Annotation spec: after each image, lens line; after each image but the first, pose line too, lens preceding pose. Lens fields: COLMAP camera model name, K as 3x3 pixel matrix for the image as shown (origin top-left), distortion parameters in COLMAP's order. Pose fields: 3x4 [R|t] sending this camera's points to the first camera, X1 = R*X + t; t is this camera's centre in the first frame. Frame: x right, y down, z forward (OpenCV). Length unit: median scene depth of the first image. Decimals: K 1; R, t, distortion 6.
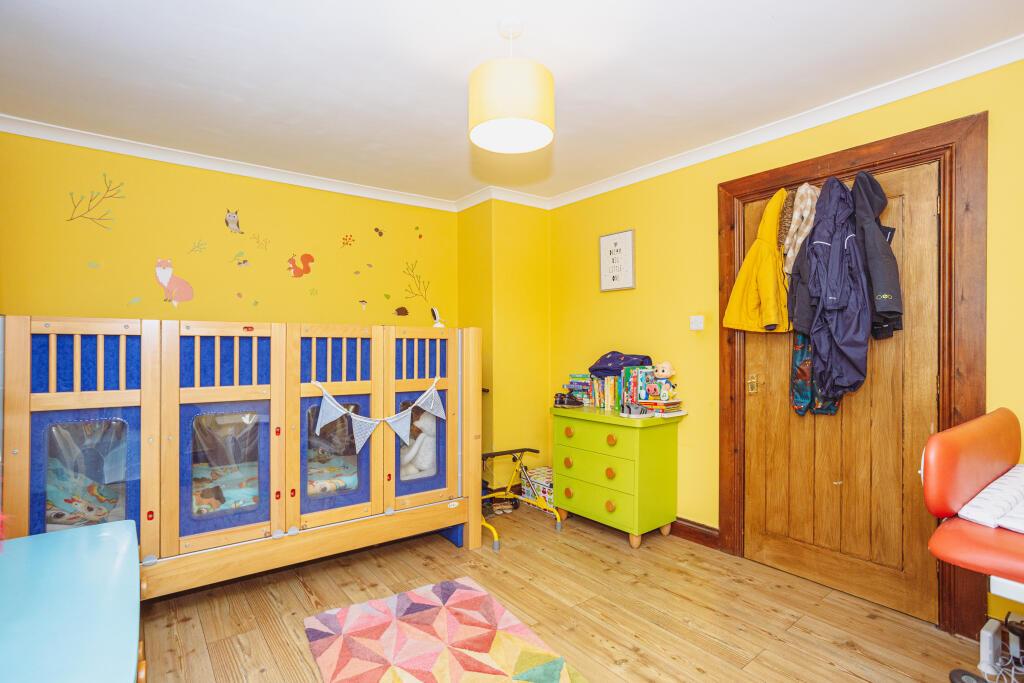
lens RADIAL K [[496.4, 0, 508.6], [0, 496.4, 341.6], [0, 0, 1]] dist [-0.029974, 0.008737]
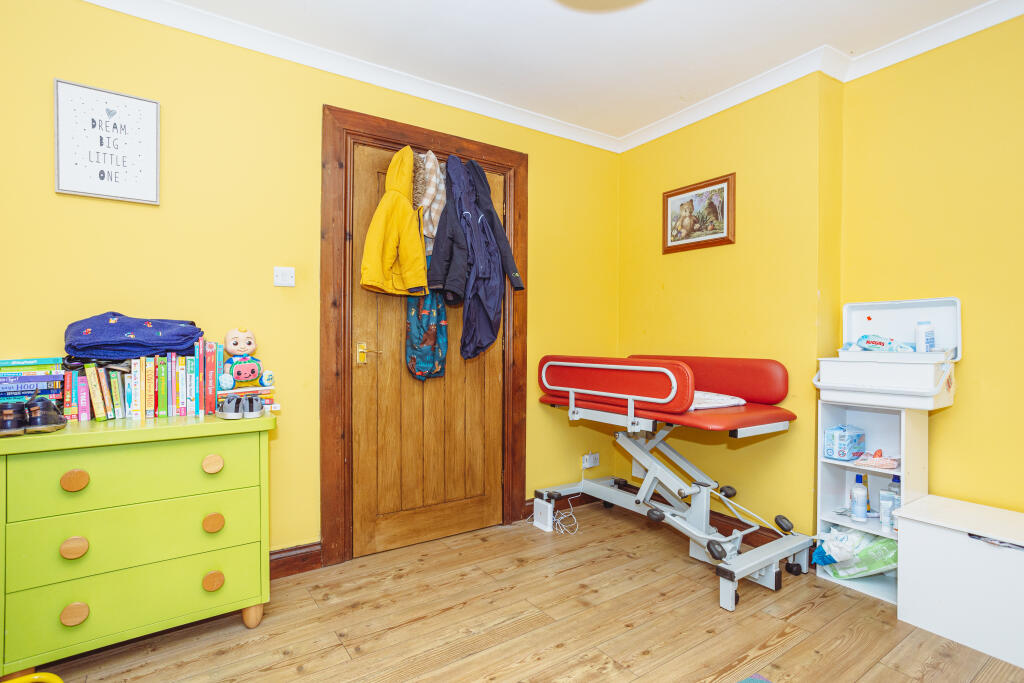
lens RADIAL K [[496.4, 0, 509.8], [0, 496.4, 342.7], [0, 0, 1]] dist [-0.029974, 0.008737]
pose [[0.064430, -0.005808, 0.997905, -0.376612], [-0.005763, 0.999964, 0.006192, 0.061324], [-0.997906, -0.006150, 0.064394, 0.716234]]
